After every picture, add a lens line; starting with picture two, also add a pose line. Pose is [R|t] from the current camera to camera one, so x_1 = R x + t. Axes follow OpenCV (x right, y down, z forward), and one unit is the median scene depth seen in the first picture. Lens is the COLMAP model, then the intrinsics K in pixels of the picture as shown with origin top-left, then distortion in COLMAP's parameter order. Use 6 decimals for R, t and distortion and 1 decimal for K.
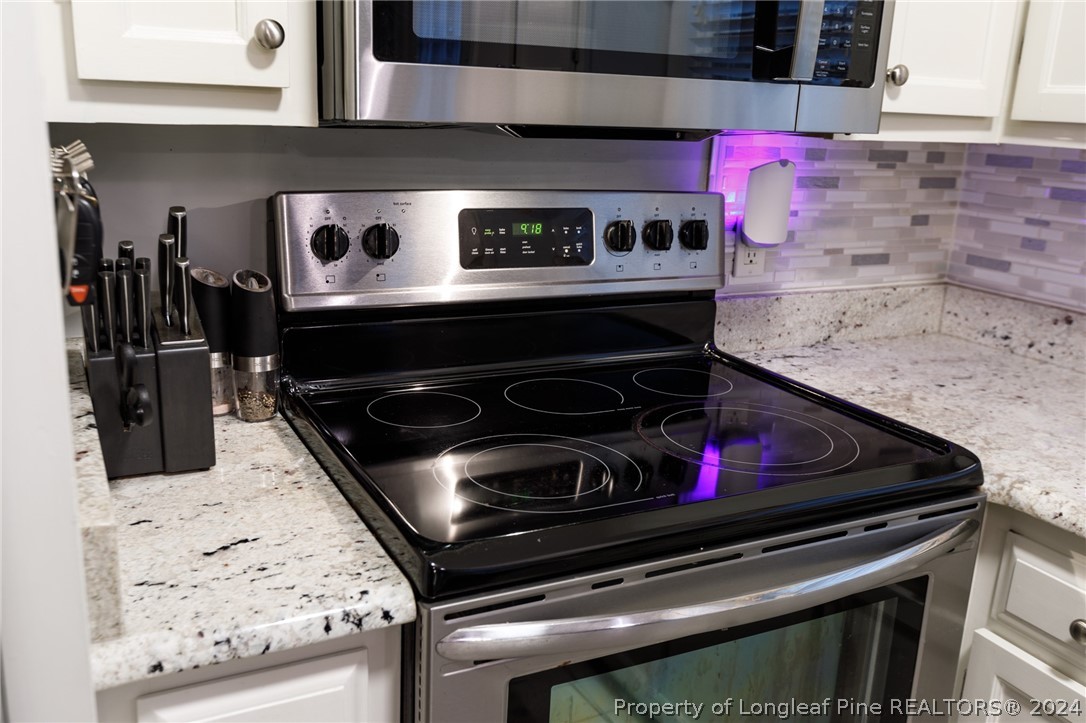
lens RADIAL K [[980.9, 0, 534.7], [0, 980.9, 357.7], [0, 0, 1]] dist [-0.008492, 0.006747]
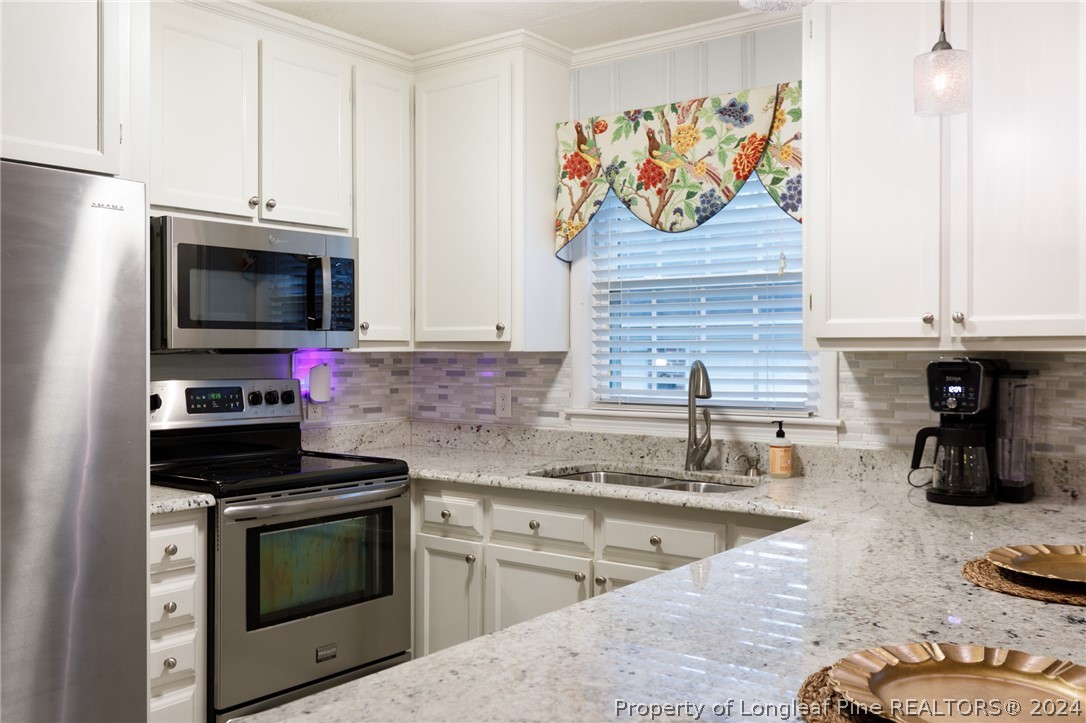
lens RADIAL K [[980.9, 0, 536.3], [0, 980.9, 362.9], [0, 0, 1]] dist [-0.008492, 0.006747]
pose [[0.902372, -0.046881, 0.428401, -0.258659], [0.145716, 0.968708, -0.200925, 0.305110], [-0.405576, 0.243734, 0.880967, -1.121193]]
